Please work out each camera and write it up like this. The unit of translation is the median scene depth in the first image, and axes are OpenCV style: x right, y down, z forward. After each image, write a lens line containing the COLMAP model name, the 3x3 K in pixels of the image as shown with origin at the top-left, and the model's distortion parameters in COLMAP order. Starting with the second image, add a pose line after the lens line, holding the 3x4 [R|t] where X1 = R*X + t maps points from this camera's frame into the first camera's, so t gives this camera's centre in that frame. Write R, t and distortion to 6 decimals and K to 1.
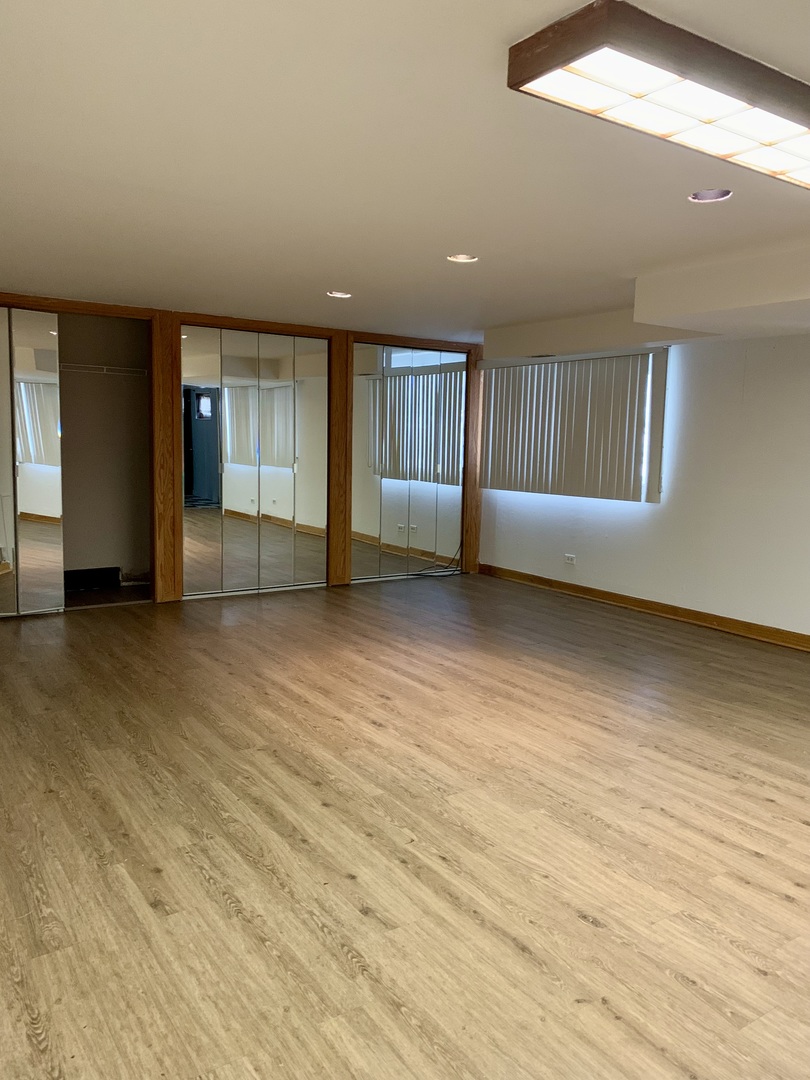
lens RADIAL K [[823.9, 0, 402.8], [0, 823.9, 543.0], [0, 0, 1]] dist [0.028308, -0.021776]
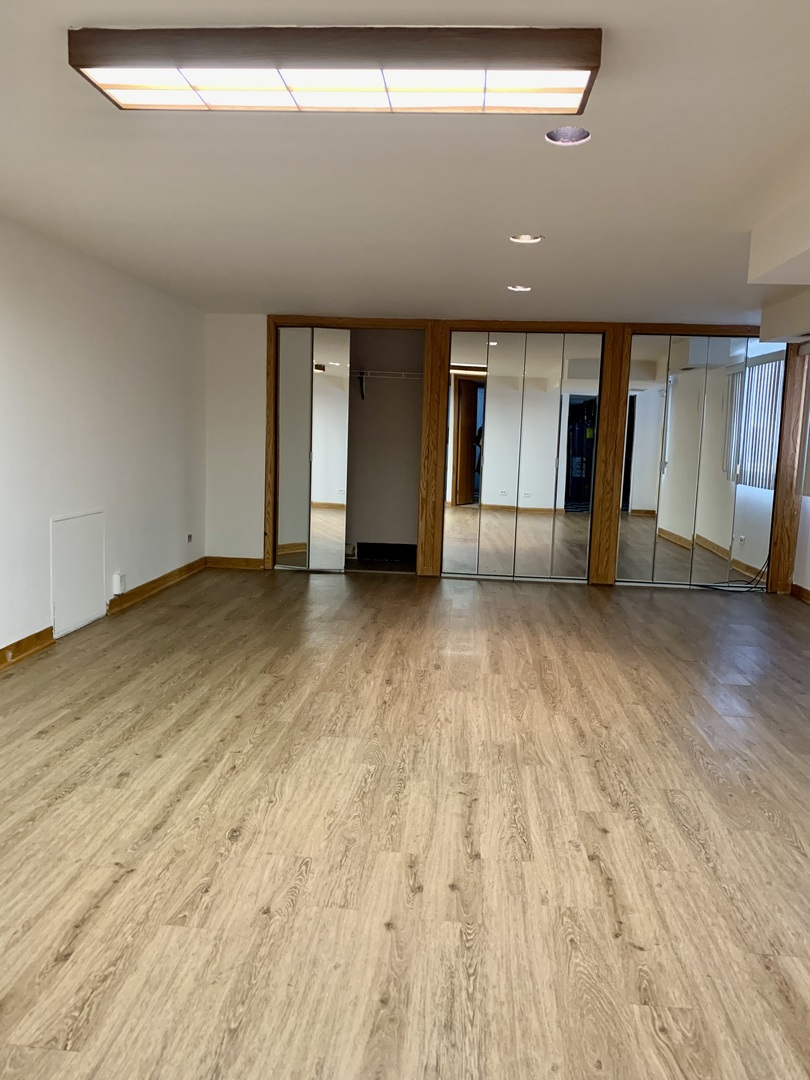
lens RADIAL K [[823.9, 0, 401.2], [0, 823.9, 533.7], [0, 0, 1]] dist [0.028308, -0.021776]
pose [[0.778802, 0.078329, -0.622360, 0.712743], [-0.097060, 0.995271, 0.003806, 0.023268], [0.619715, 0.057442, 0.782722, 0.174487]]
